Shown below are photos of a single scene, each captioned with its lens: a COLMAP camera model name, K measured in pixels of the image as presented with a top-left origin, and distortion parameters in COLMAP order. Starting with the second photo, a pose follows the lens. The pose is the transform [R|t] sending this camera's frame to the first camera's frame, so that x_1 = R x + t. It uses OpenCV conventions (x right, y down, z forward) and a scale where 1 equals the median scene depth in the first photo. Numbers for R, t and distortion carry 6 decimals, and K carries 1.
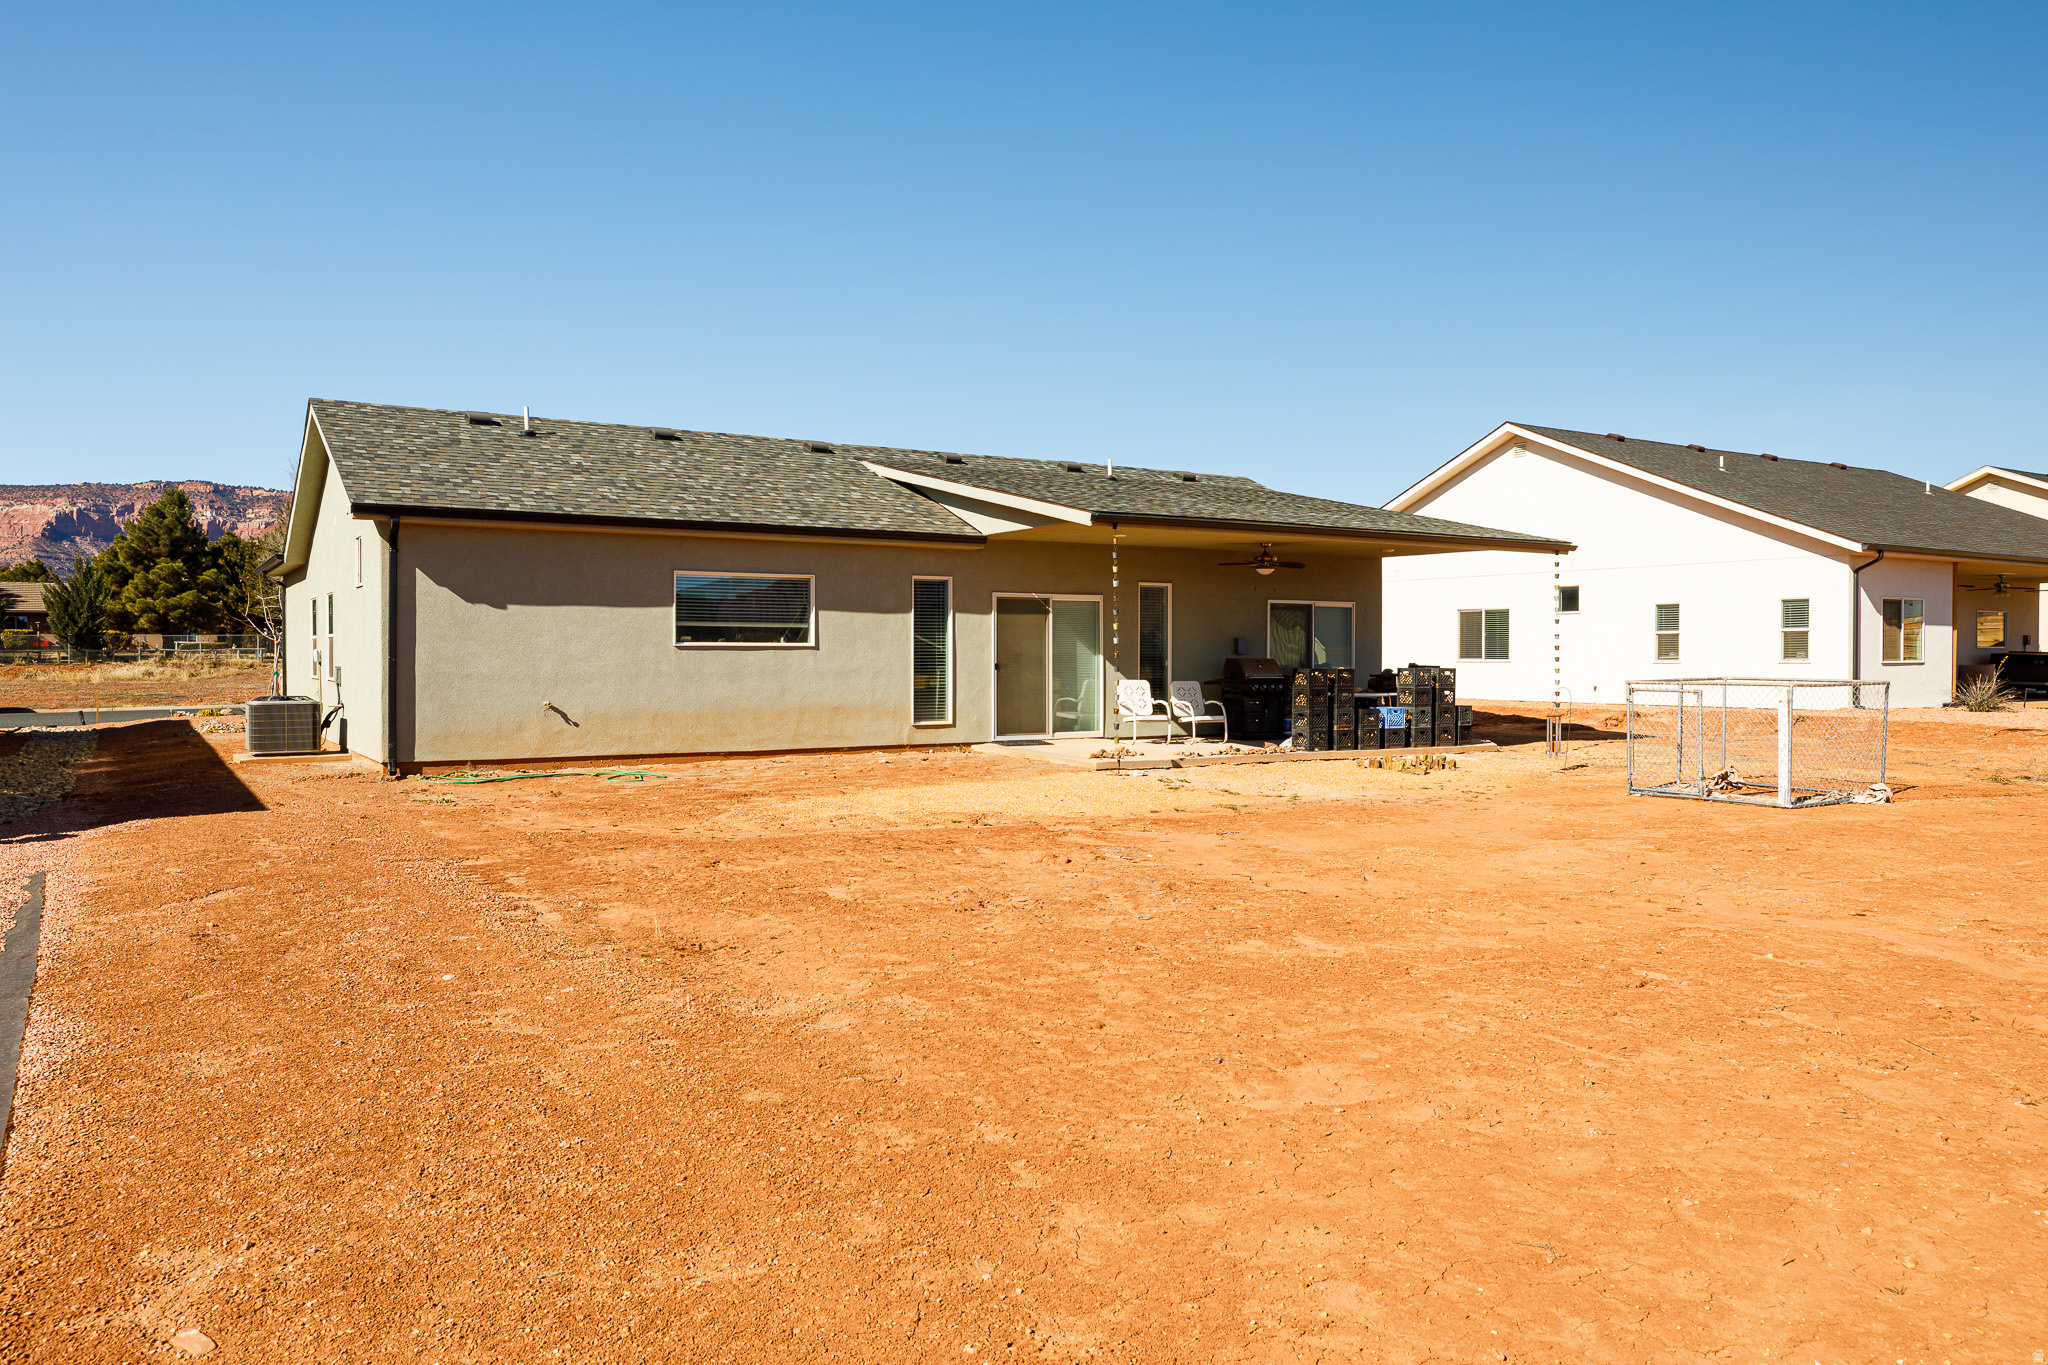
lens RADIAL K [[1307.6, 0, 990.2], [0, 1307.6, 682.5], [0, 0, 1]] dist [0.002026, 0.000618]
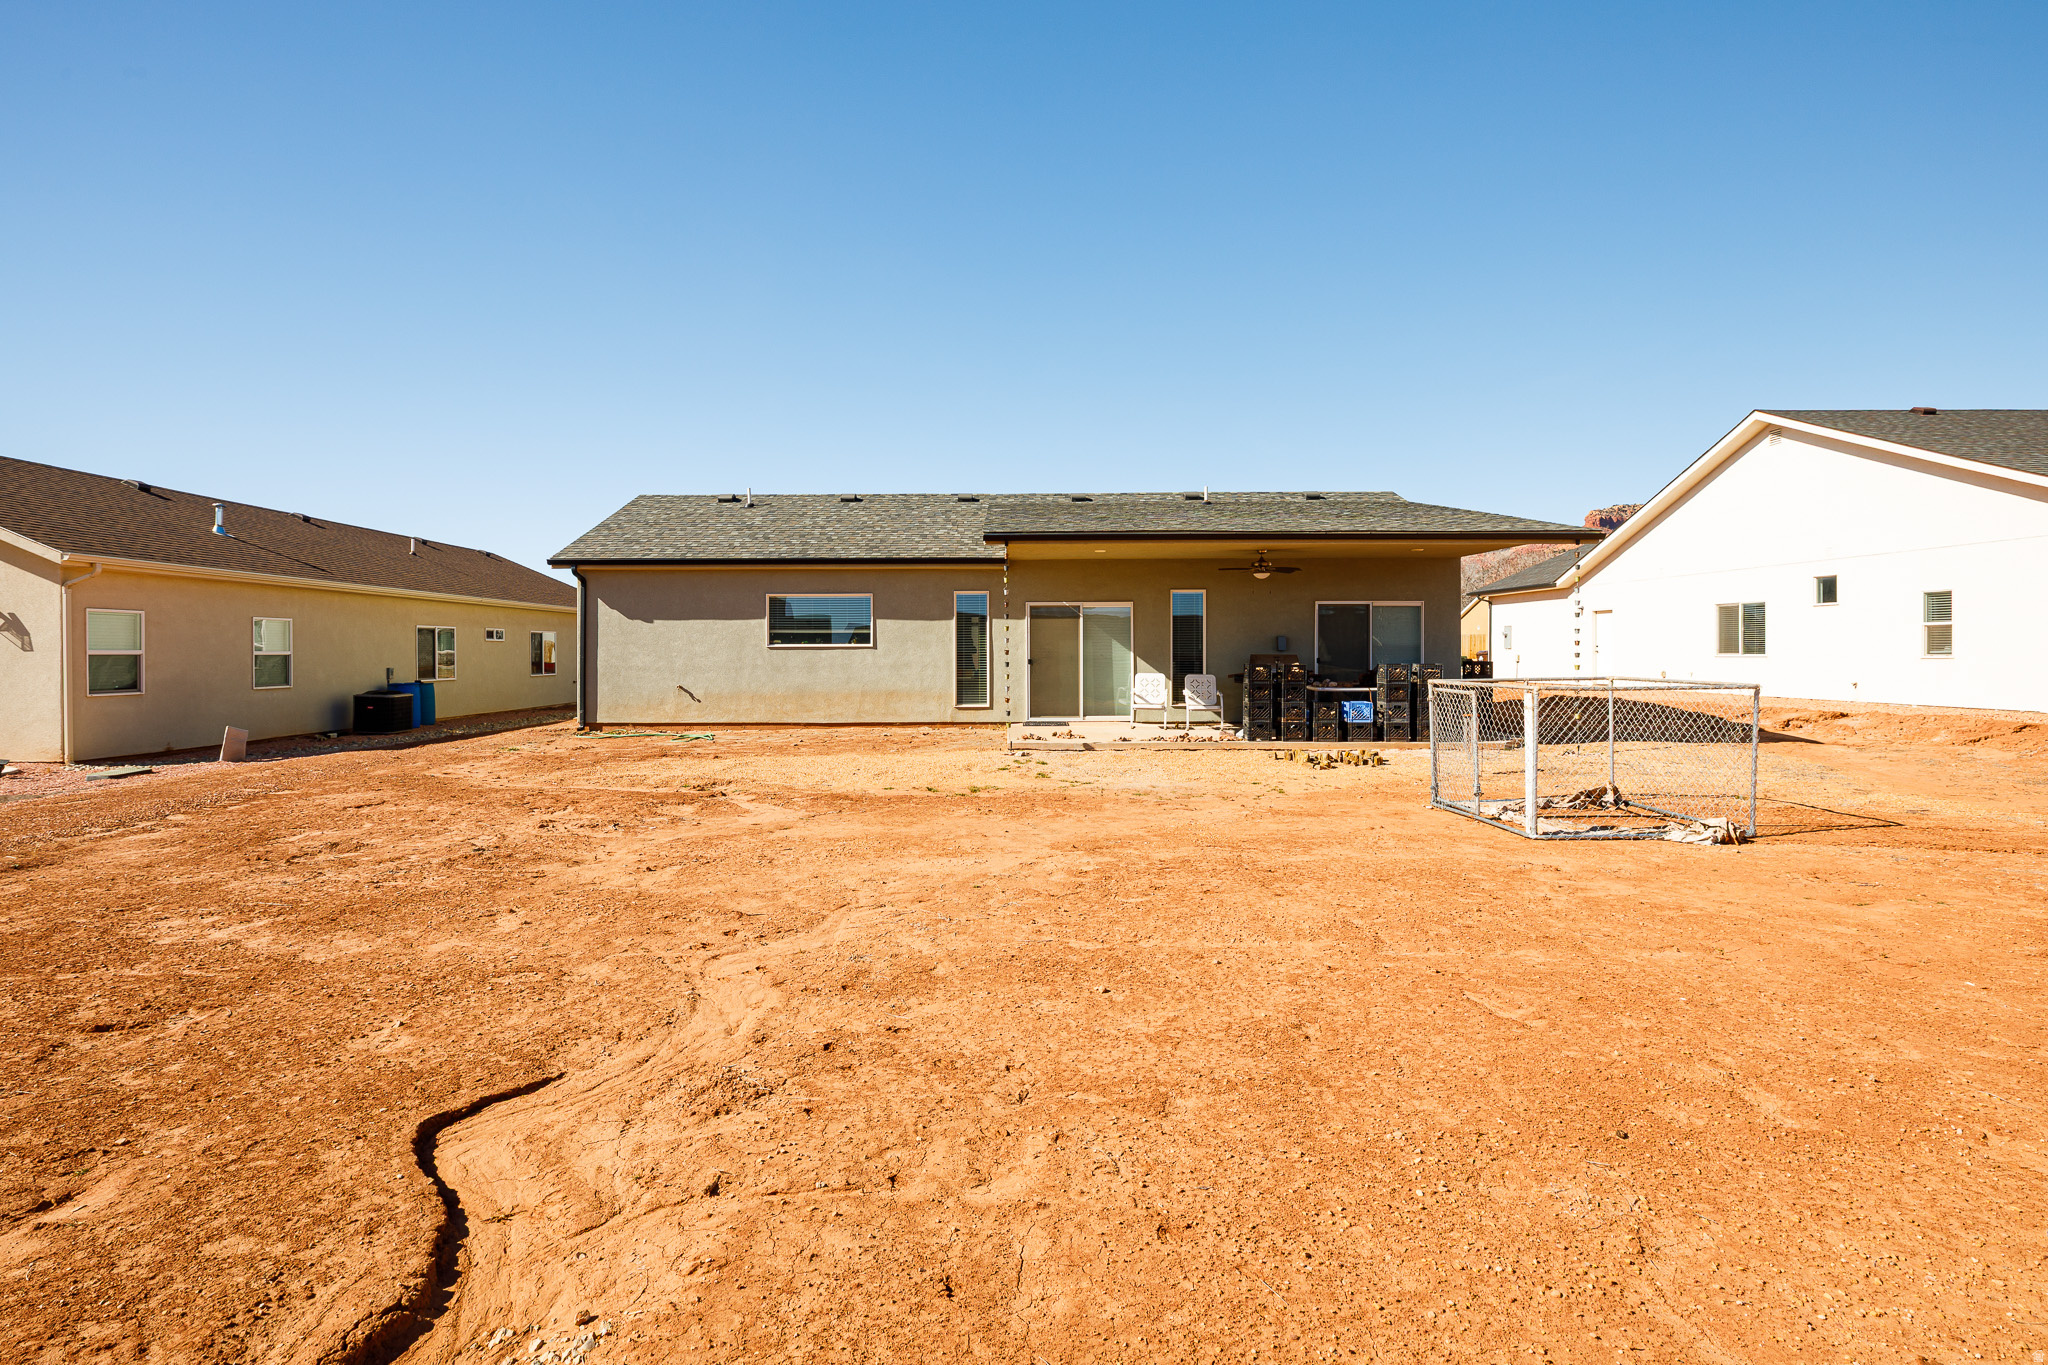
lens RADIAL K [[918.4, 0, 1023.2], [0, 918.4, 660.0], [0, 0, 1]] dist [0.000323, -0.000225]
pose [[0.871942, 0.001087, -0.489608, 0.432203], [-0.006802, 0.999928, -0.009894, -0.005146], [0.489562, 0.011957, 0.871886, 0.237239]]
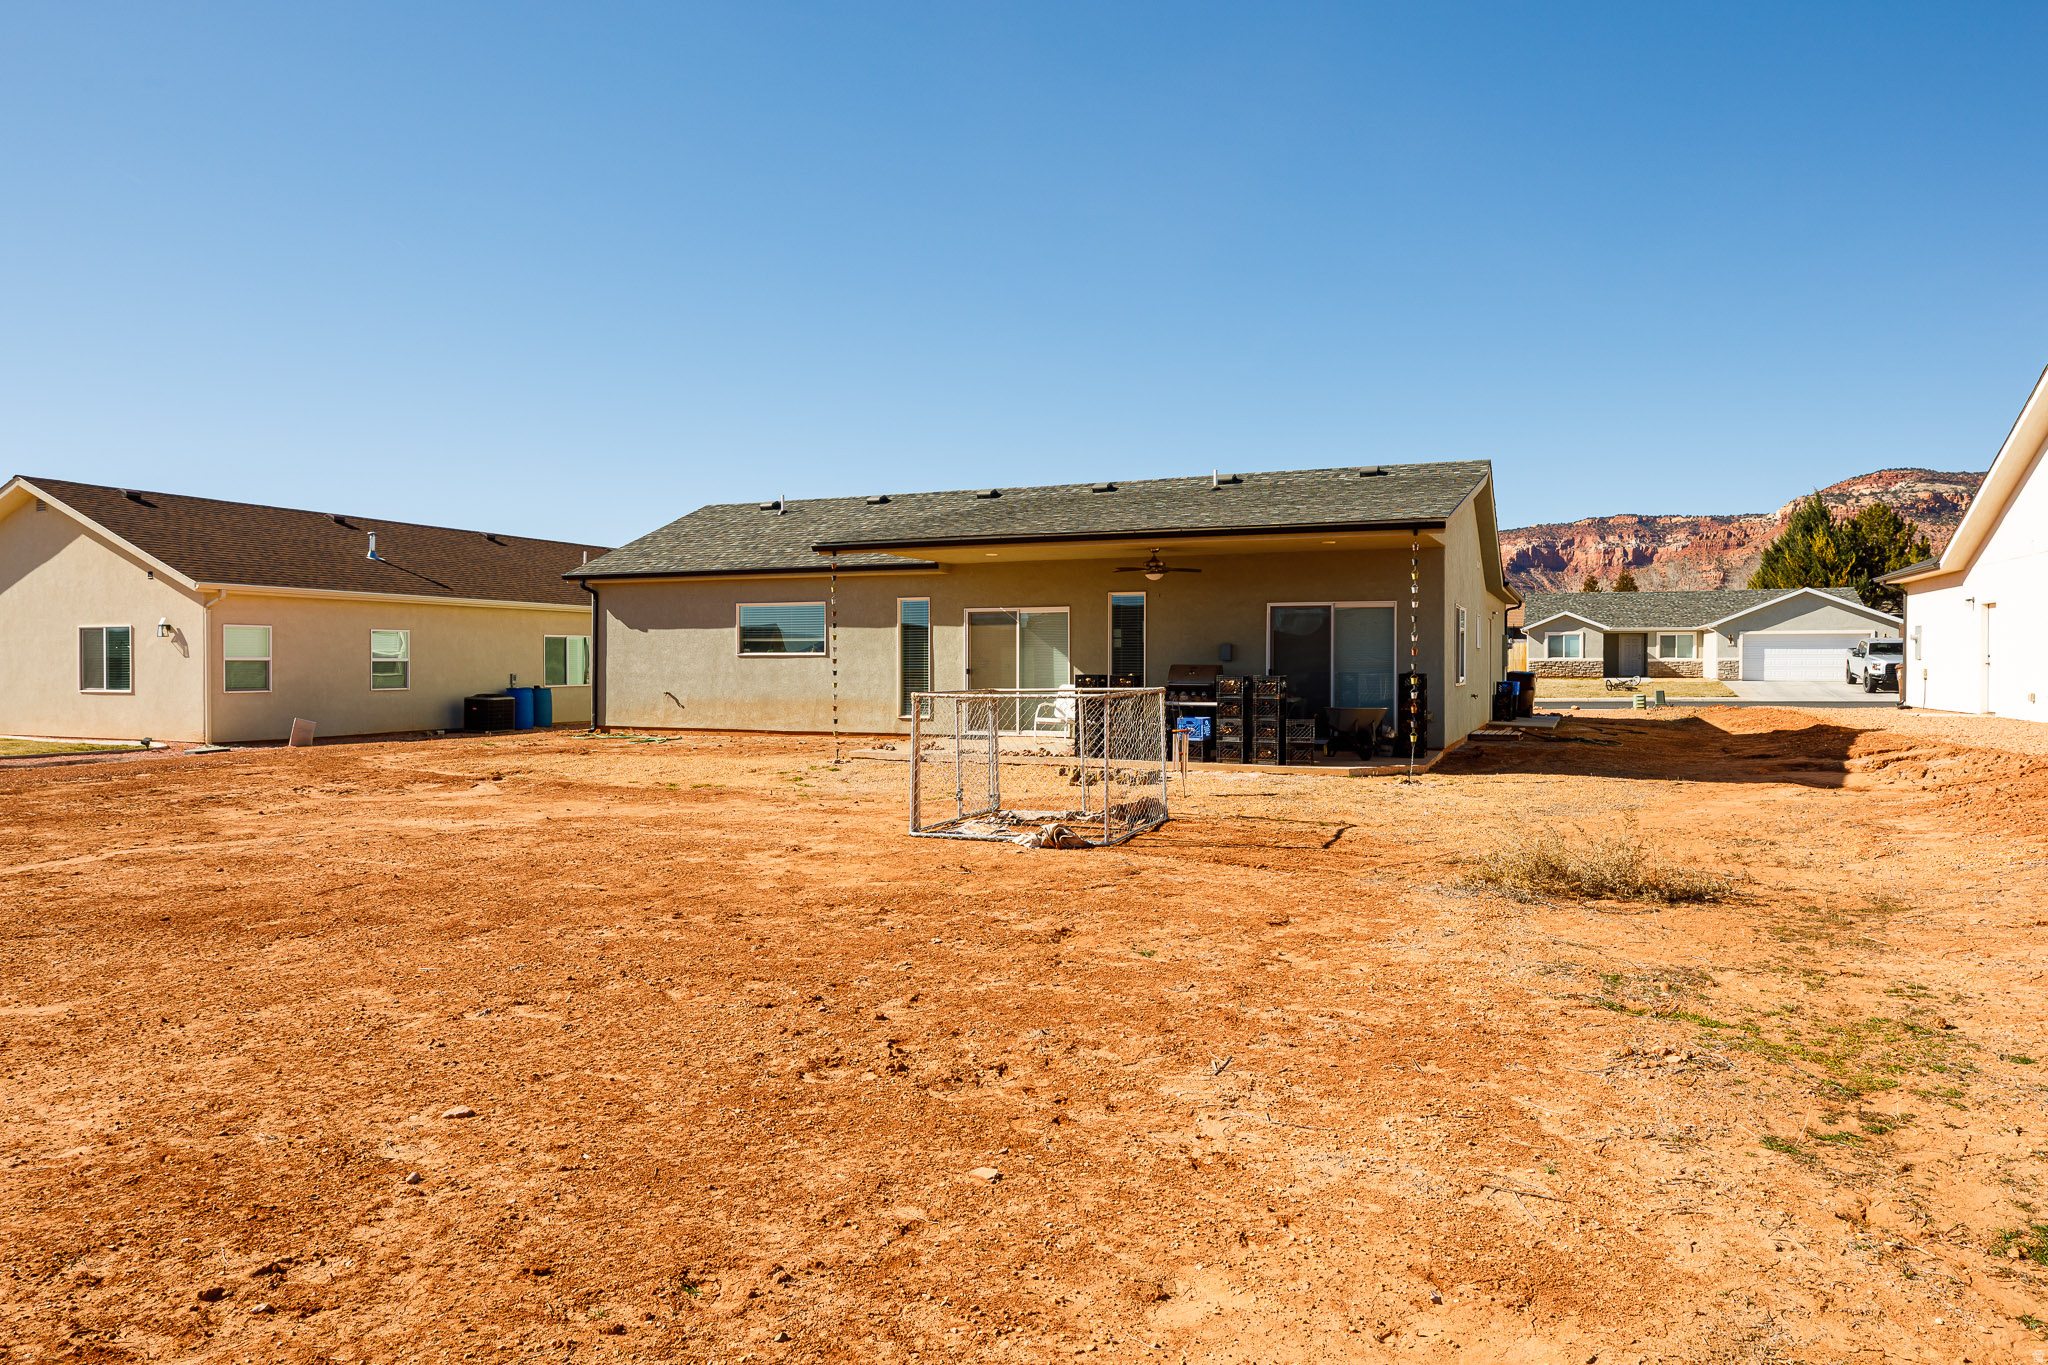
lens RADIAL K [[1203.1, 0, 1106.6], [0, 1203.1, 677.4], [0, 0, 1]] dist [0.000255, 0.000678]
pose [[0.639328, 0.009390, -0.768877, 0.926268], [-0.016648, 0.999860, -0.001633, -0.007089], [0.768754, 0.013844, 0.639395, 0.409030]]
